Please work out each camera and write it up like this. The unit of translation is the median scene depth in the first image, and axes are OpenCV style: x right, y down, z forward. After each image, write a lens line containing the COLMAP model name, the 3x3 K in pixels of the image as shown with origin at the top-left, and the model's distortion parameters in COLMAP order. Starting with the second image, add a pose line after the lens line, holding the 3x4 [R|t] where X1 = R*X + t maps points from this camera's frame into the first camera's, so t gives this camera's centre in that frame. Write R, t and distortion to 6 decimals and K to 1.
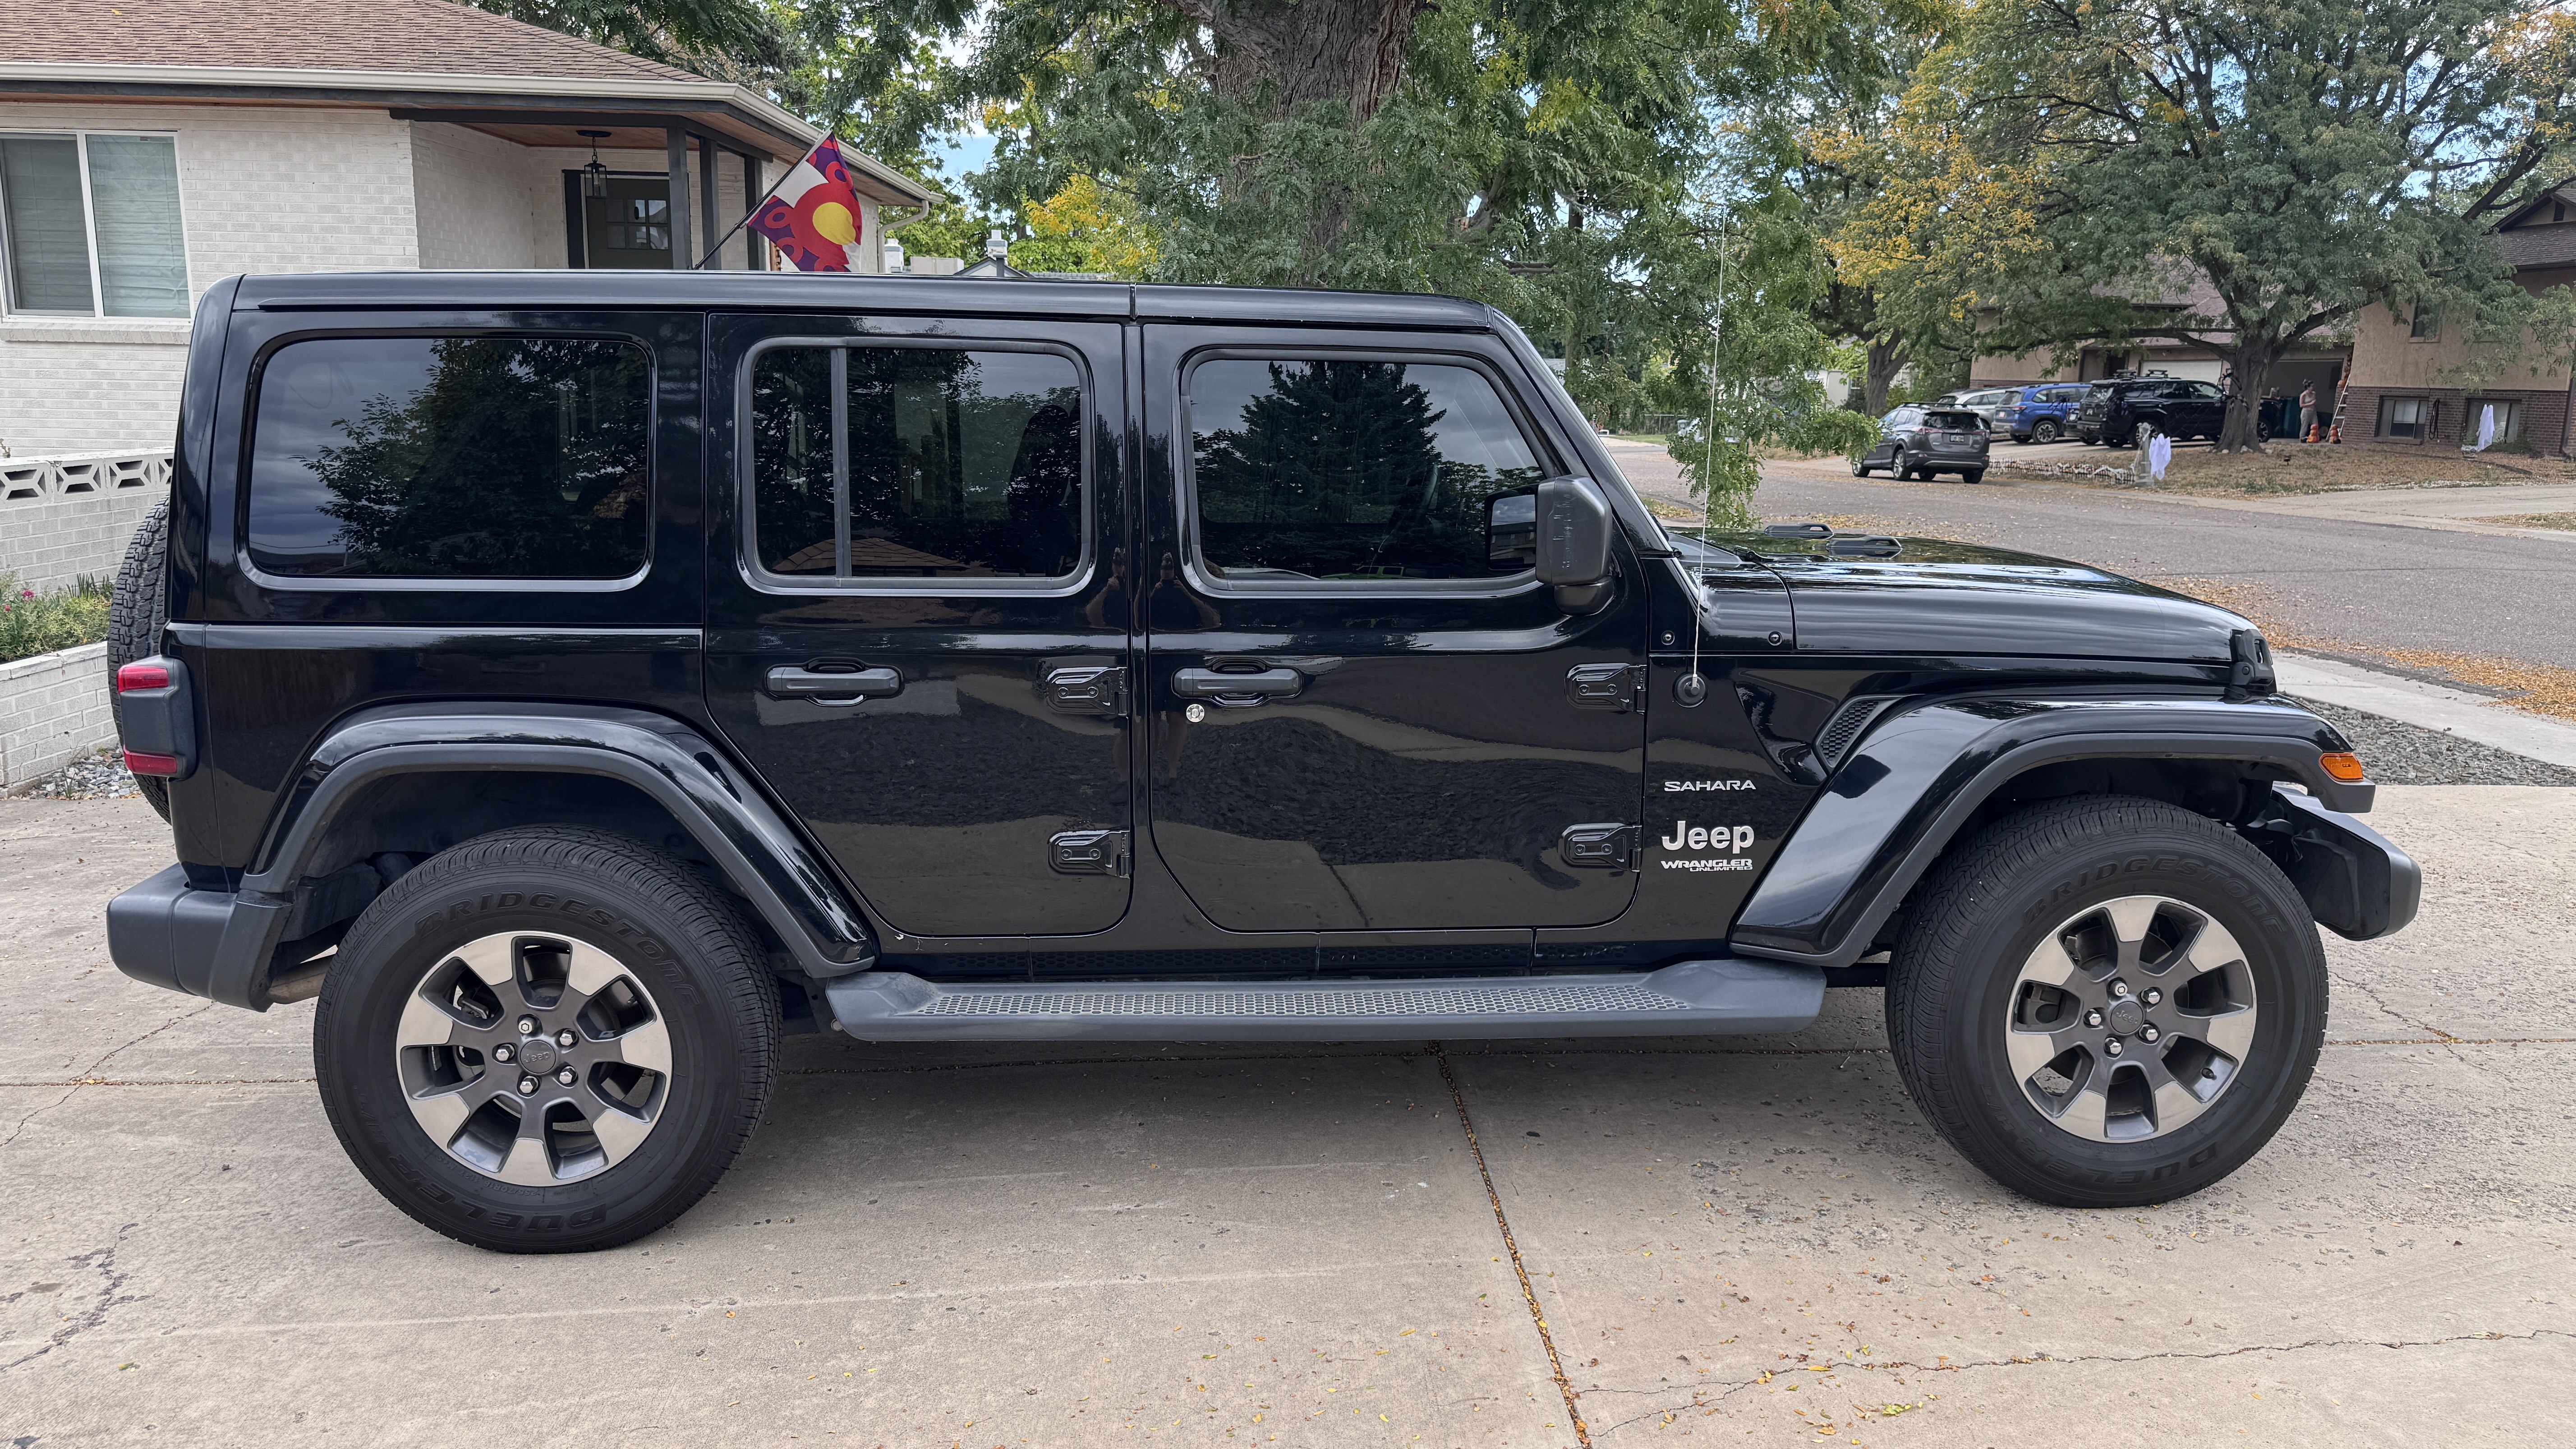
lens RADIAL K [[1811.1, 0, 1303.7], [0, 1811.1, 743.0], [0, 0, 1]] dist [0.036176, -0.054291]
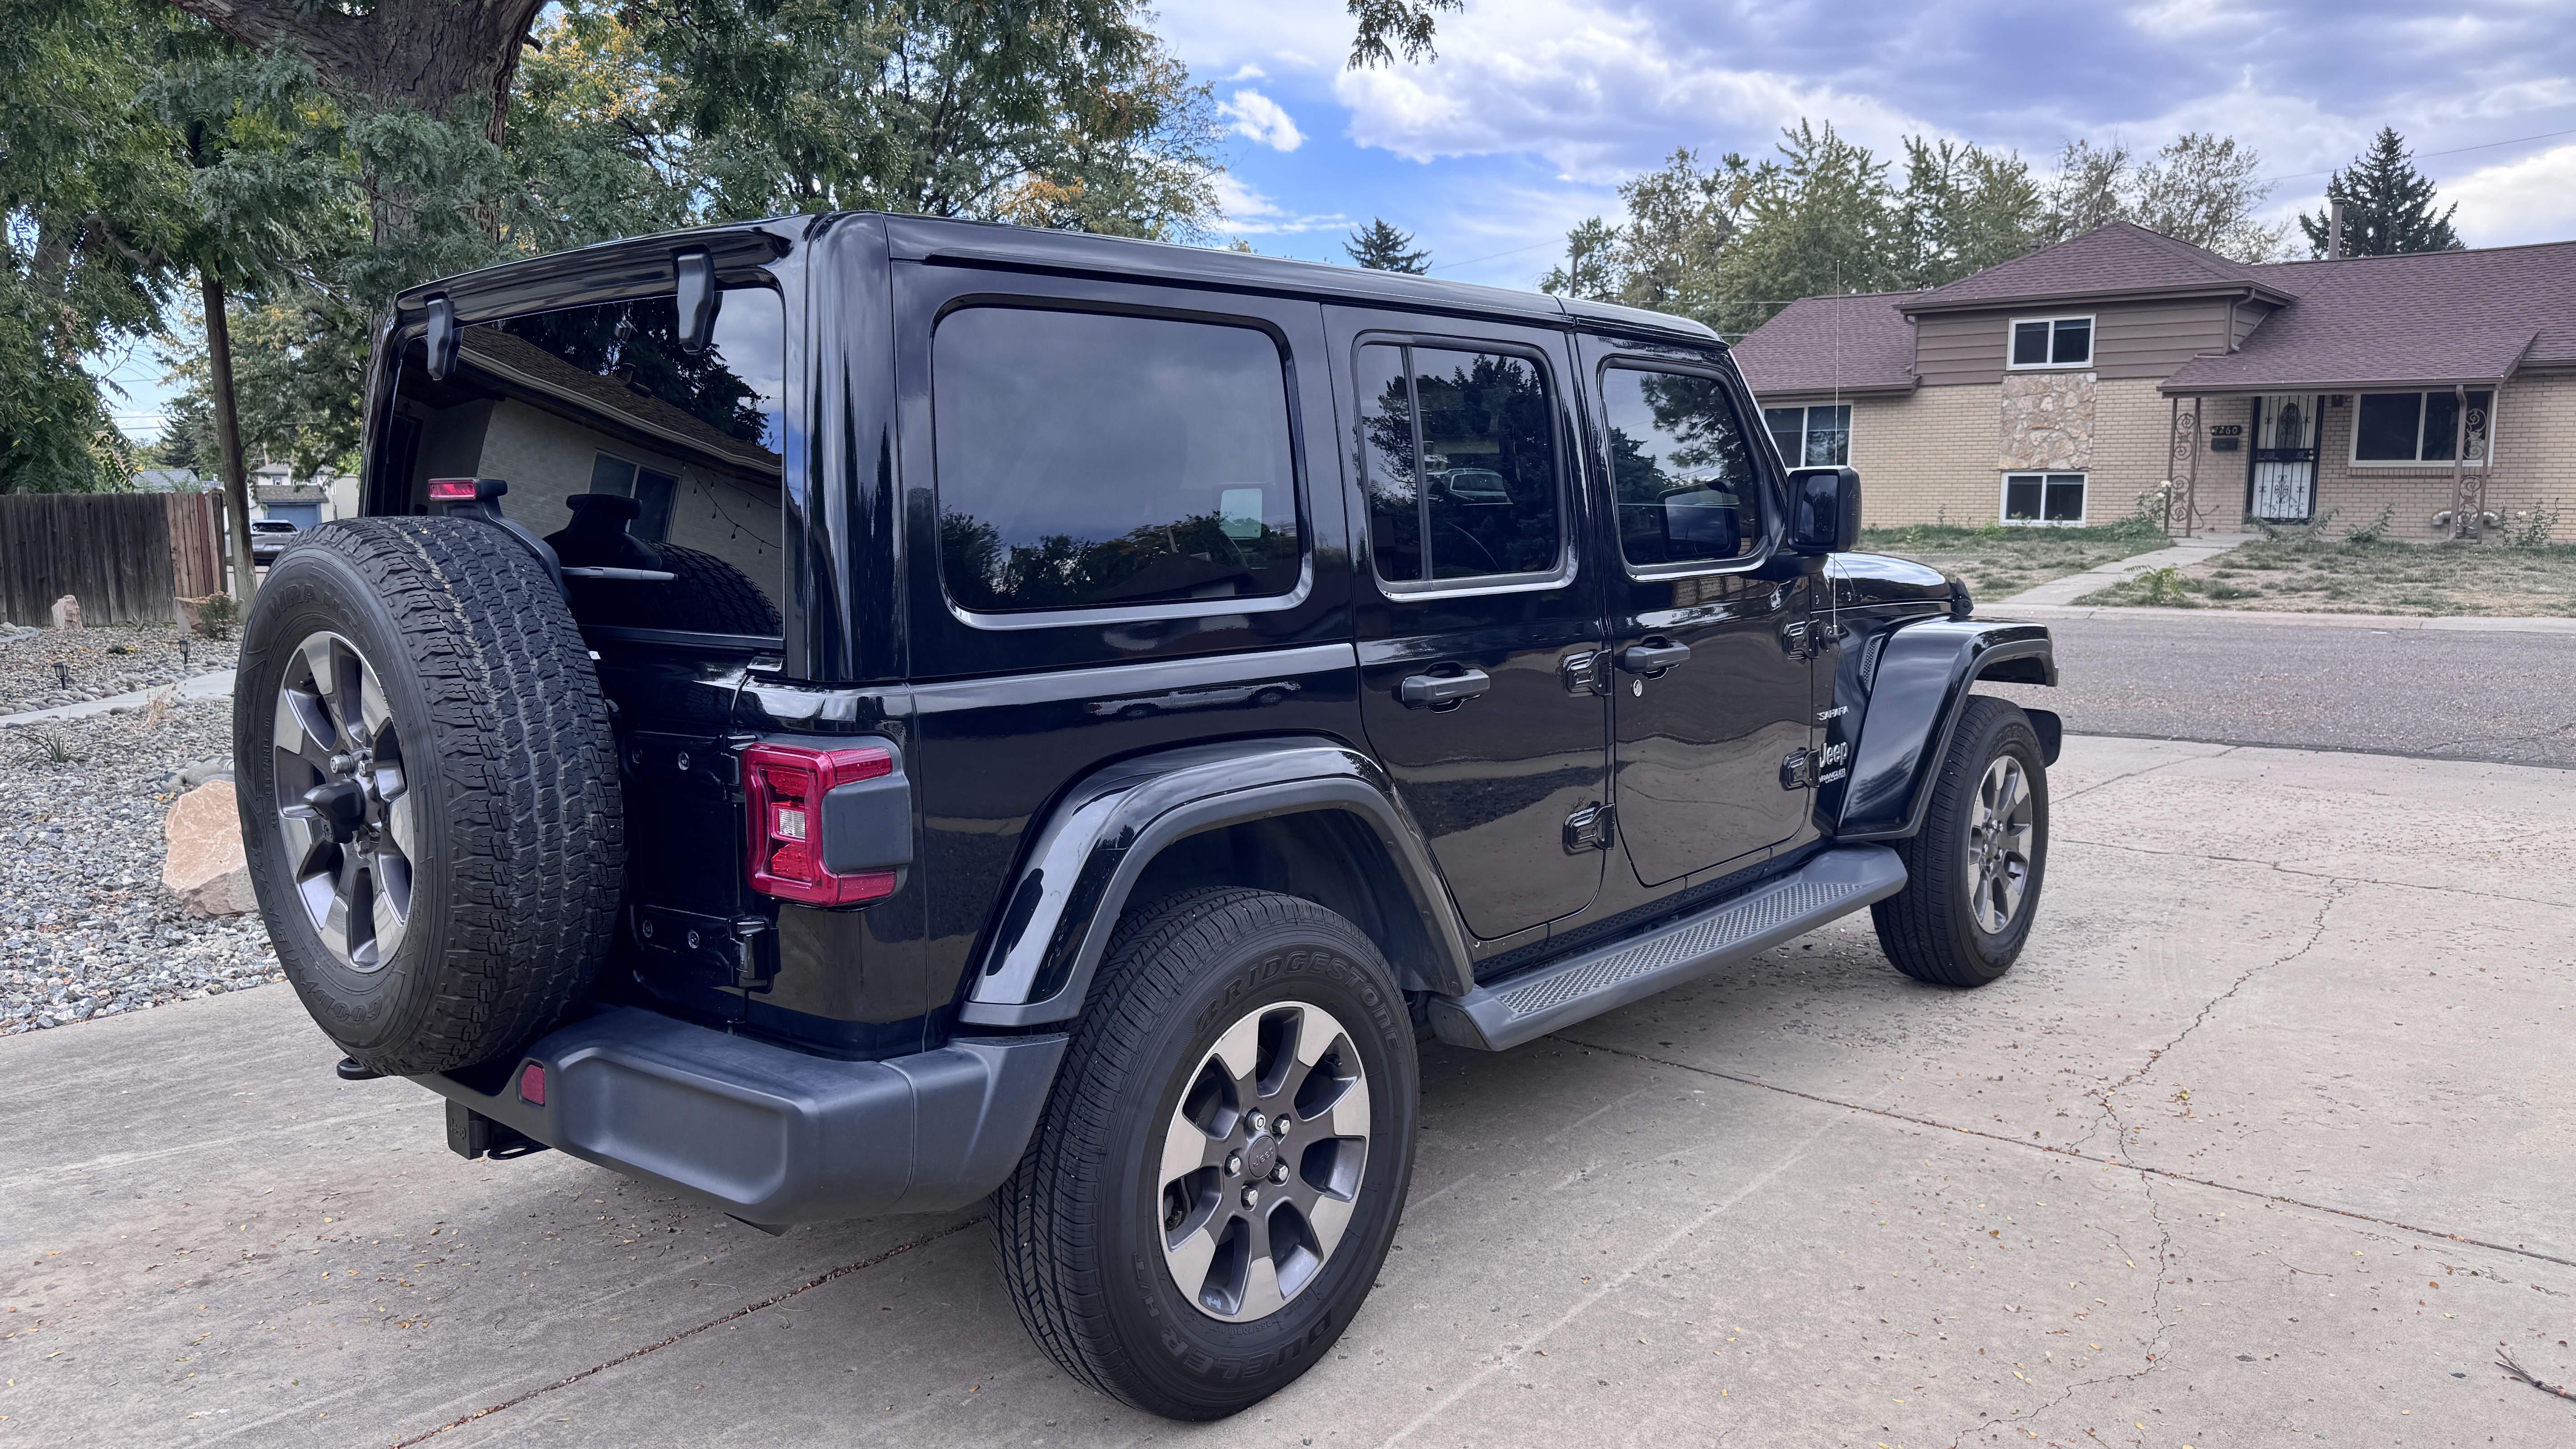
lens RADIAL K [[1811.1, 0, 1286.4], [0, 1811.1, 734.4], [0, 0, 1]] dist [0.036176, -0.054291]
pose [[0.700430, -0.106110, 0.705789, -0.885053], [0.152238, 0.988341, -0.002492, -0.015299], [-0.697296, 0.109193, 0.708418, 0.339840]]
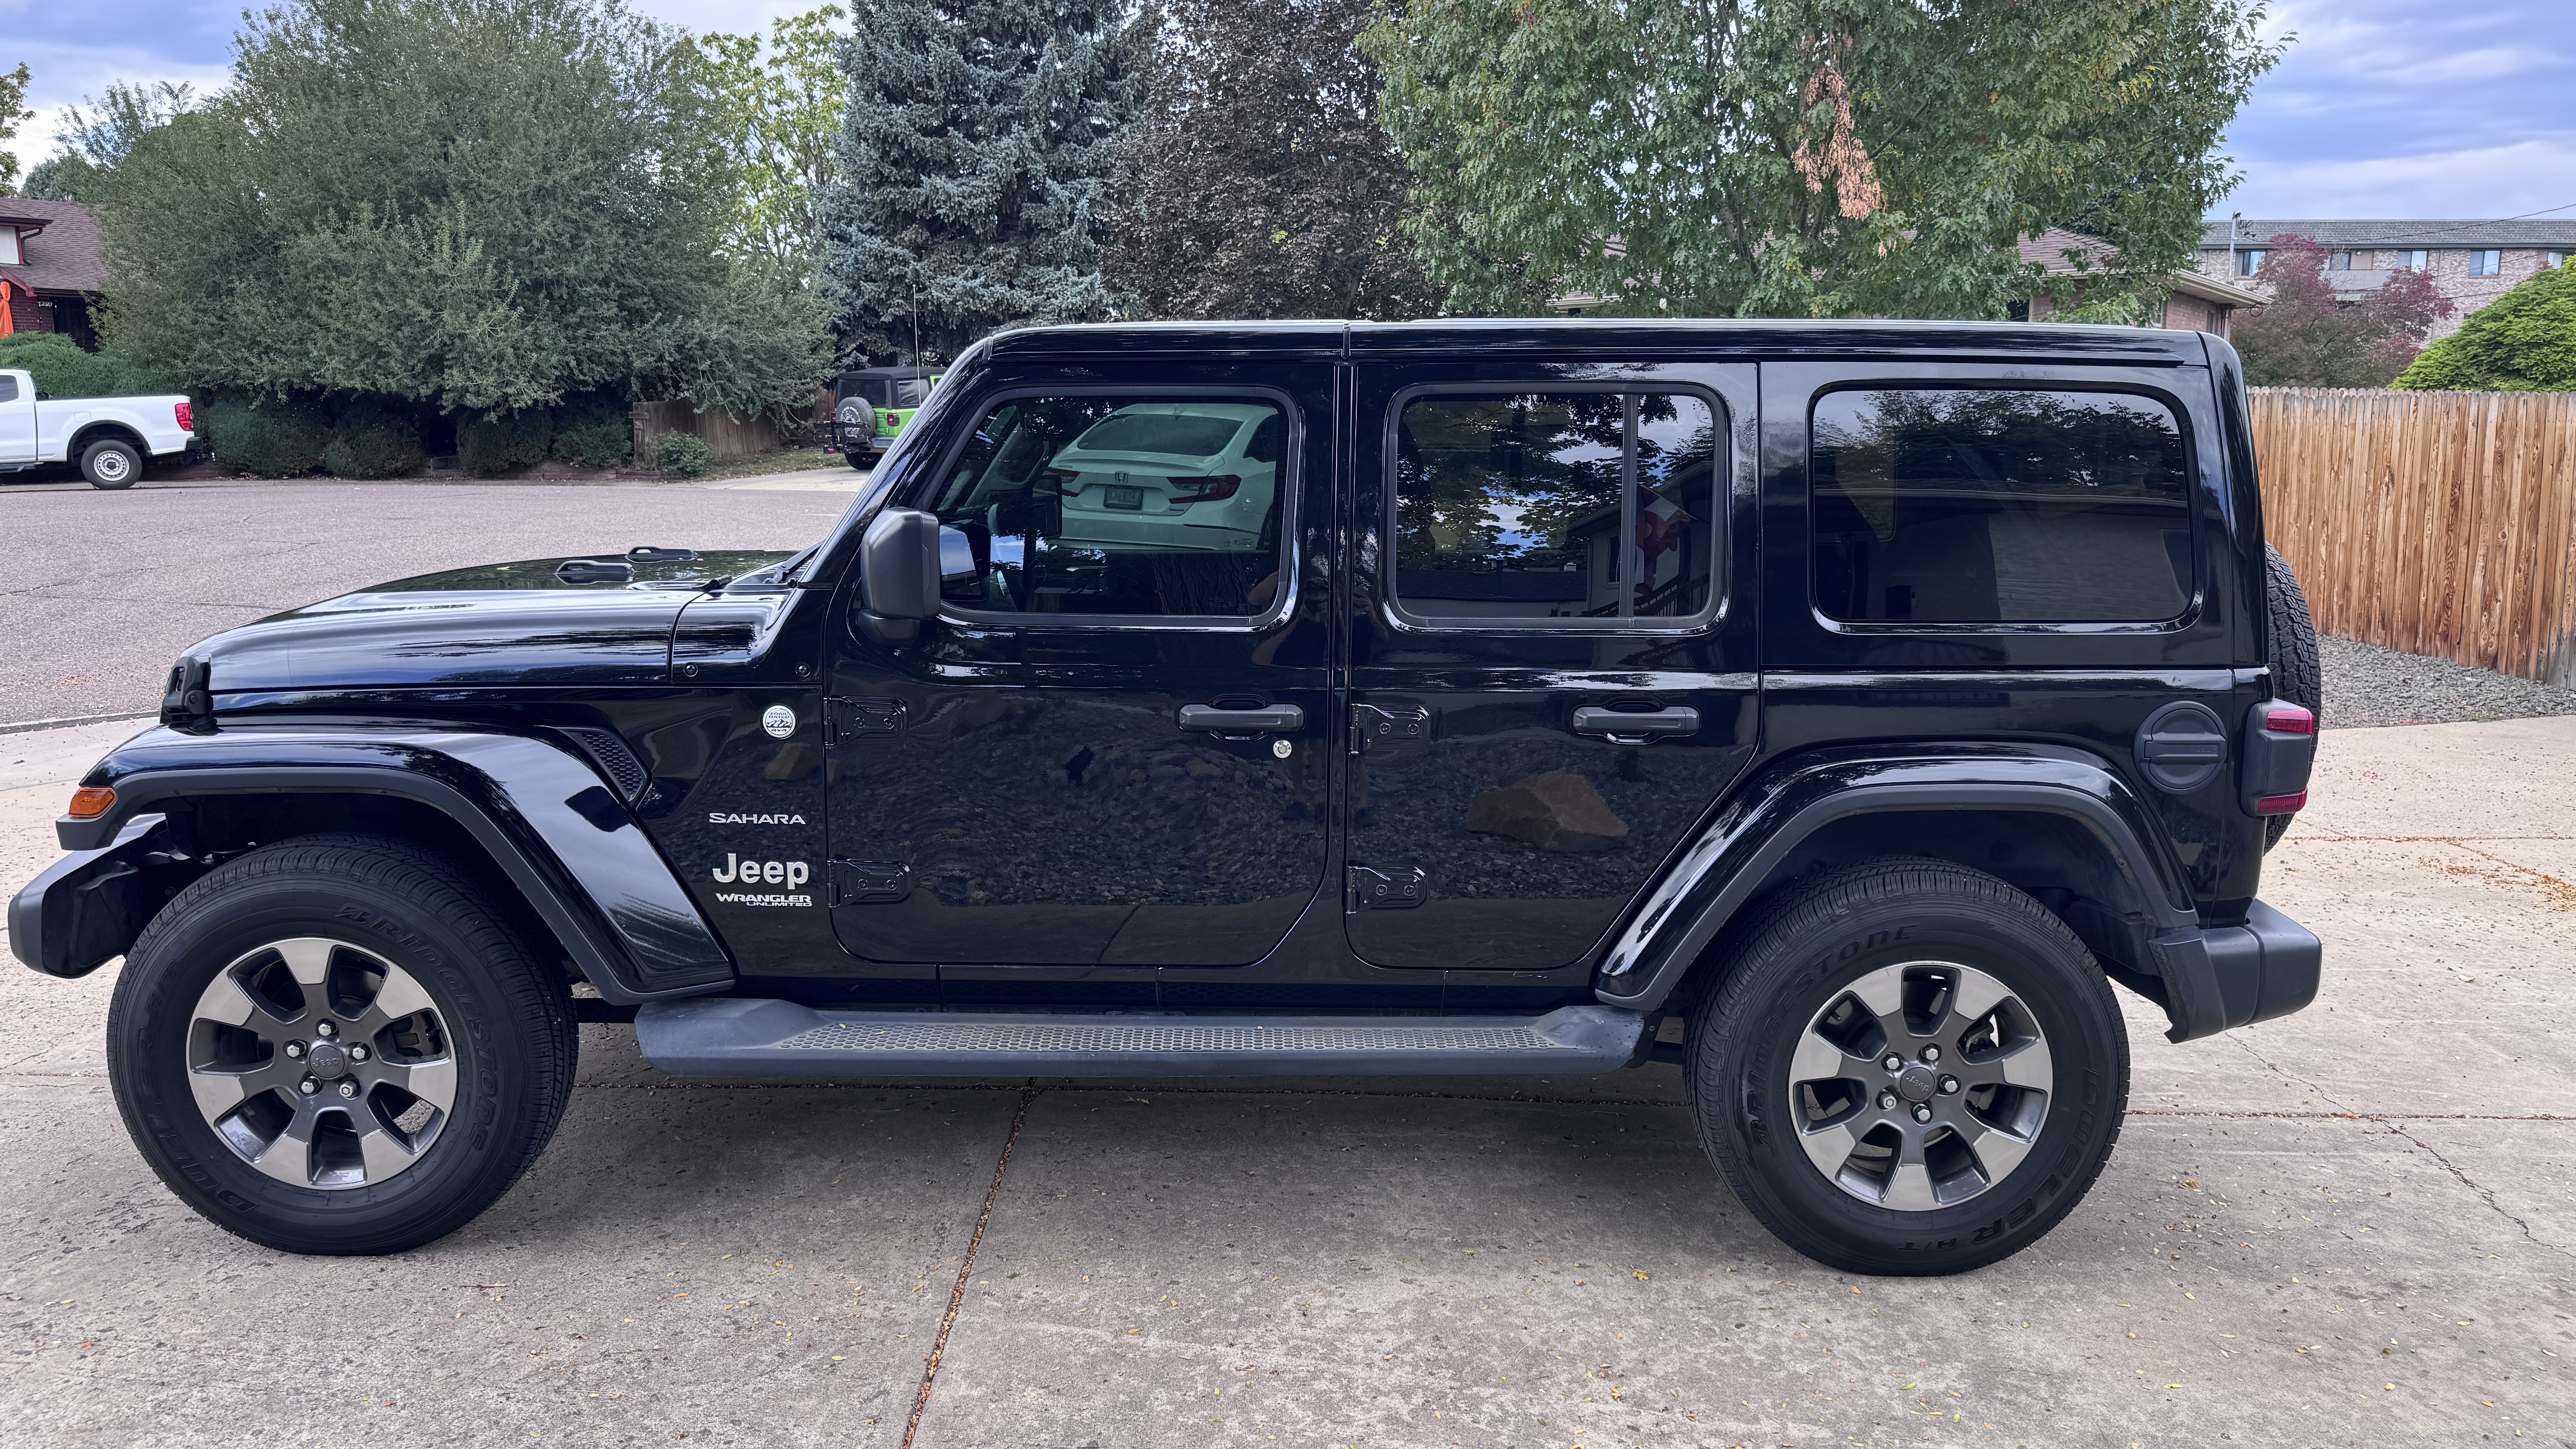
lens RADIAL K [[1811.1, 0, 1289.4], [0, 1811.1, 721.1], [0, 0, 1]] dist [0.036176, -0.054291]
pose [[-0.999452, -0.022544, 0.024227, -0.091793], [-0.012456, 0.934504, 0.355733, -0.438767], [-0.030660, 0.355237, -0.934273, 2.193608]]
